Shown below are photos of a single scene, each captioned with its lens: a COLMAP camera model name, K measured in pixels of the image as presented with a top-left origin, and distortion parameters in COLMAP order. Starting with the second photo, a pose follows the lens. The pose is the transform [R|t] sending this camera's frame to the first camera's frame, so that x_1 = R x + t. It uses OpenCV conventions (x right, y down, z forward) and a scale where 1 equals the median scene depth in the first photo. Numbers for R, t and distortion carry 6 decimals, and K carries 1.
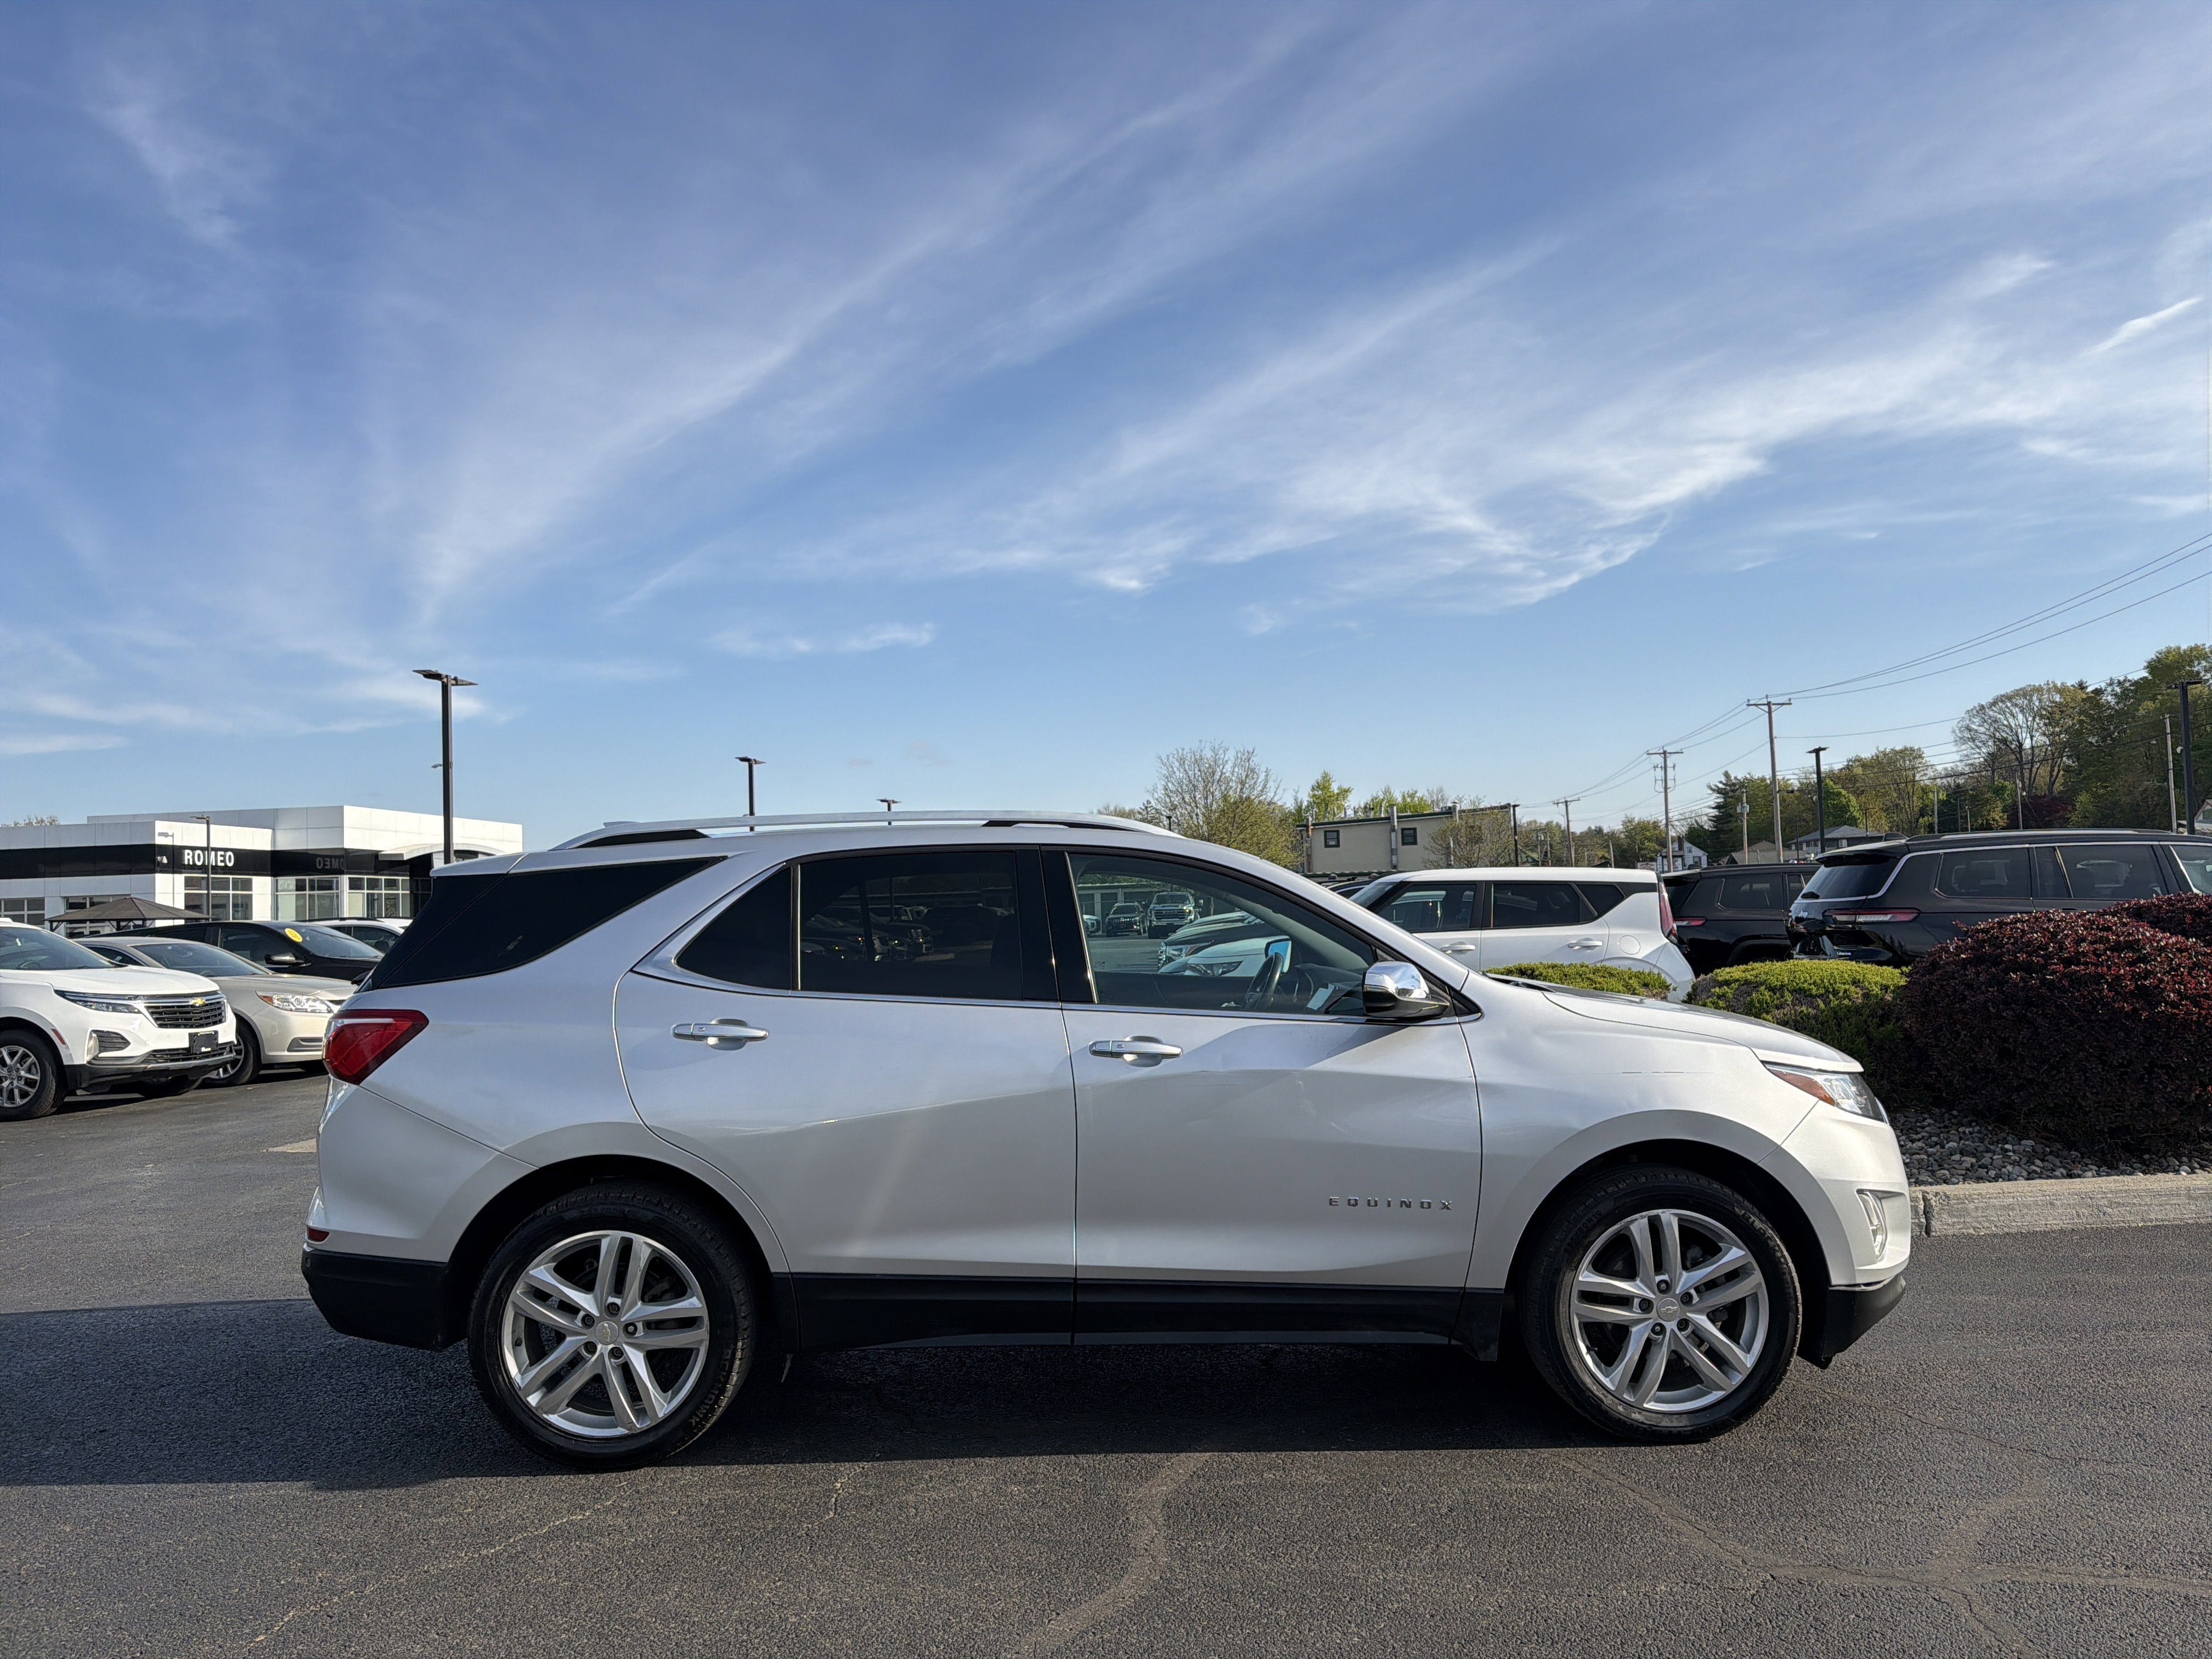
lens RADIAL K [[1651.6, 0, 1100.2], [0, 1651.6, 823.7], [0, 0, 1]] dist [-0.003296, -0.007852]
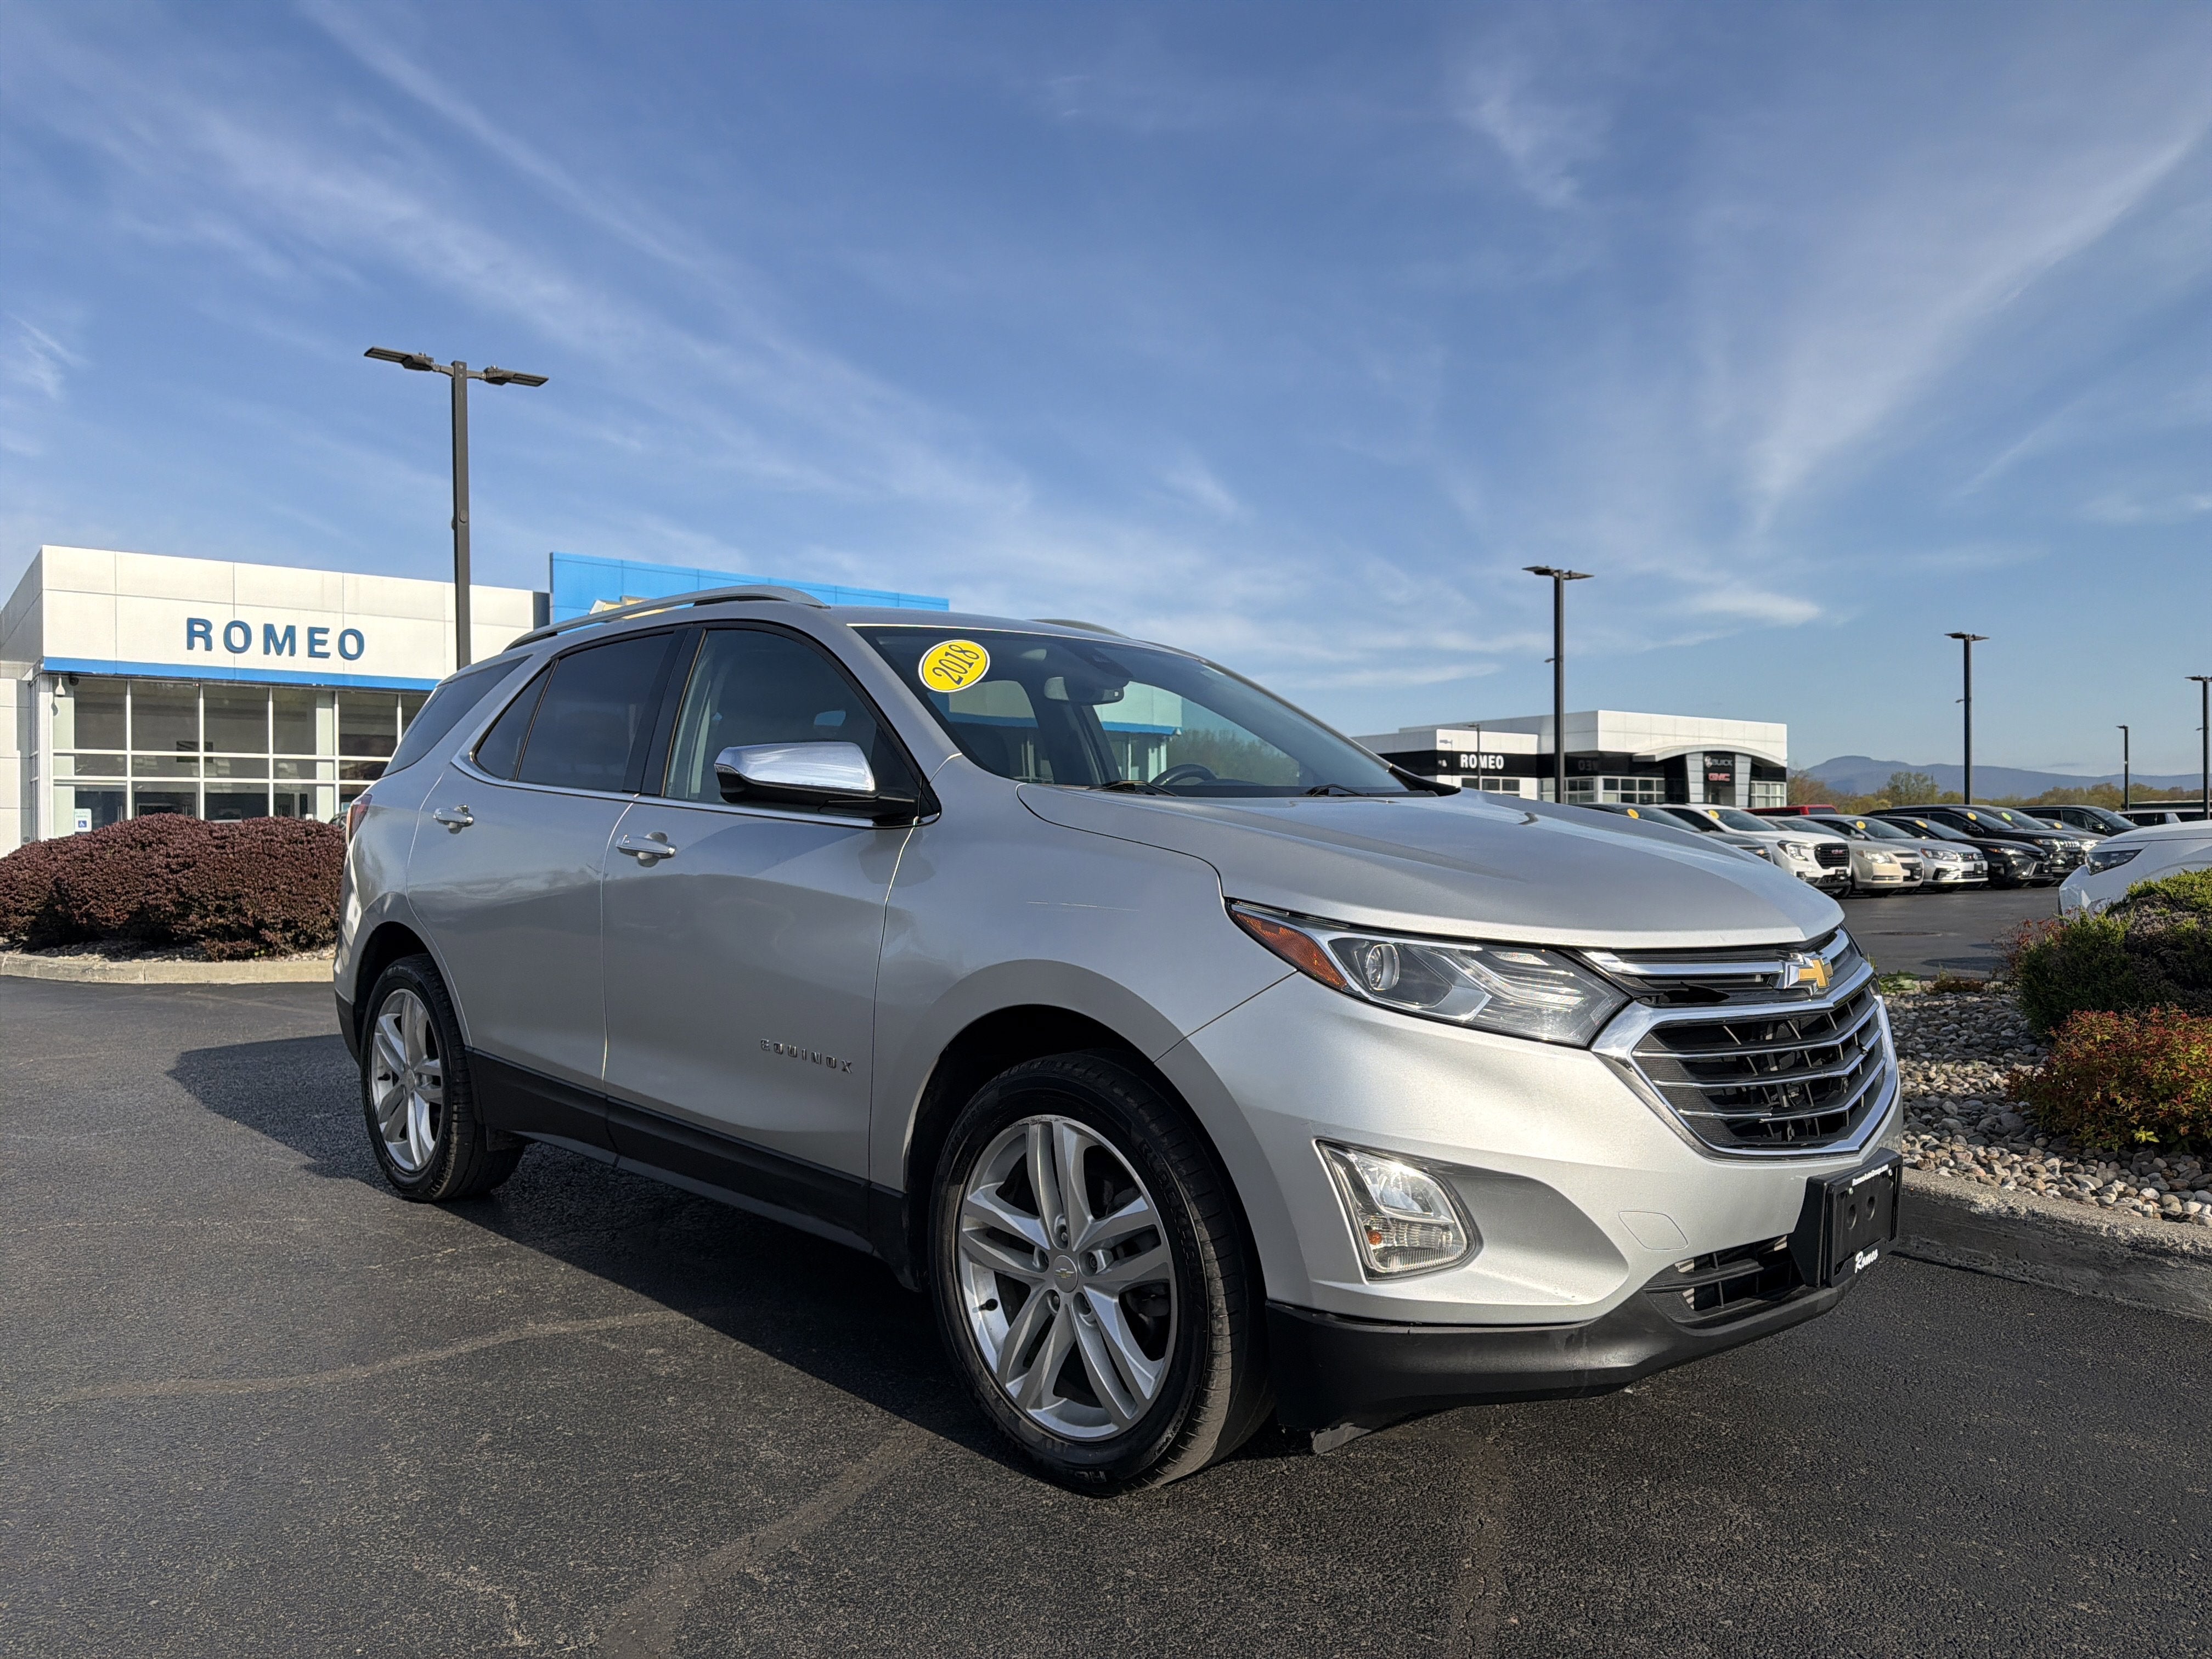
lens RADIAL K [[1616.1, 0, 1162.0], [0, 1616.1, 840.6], [0, 0, 1]] dist [-0.006850, -0.002018]
pose [[0.665045, 0.016741, -0.746615, 0.132706], [0.027448, 0.998525, 0.046838, 0.016377], [0.746298, -0.051643, 0.663605, 0.101057]]
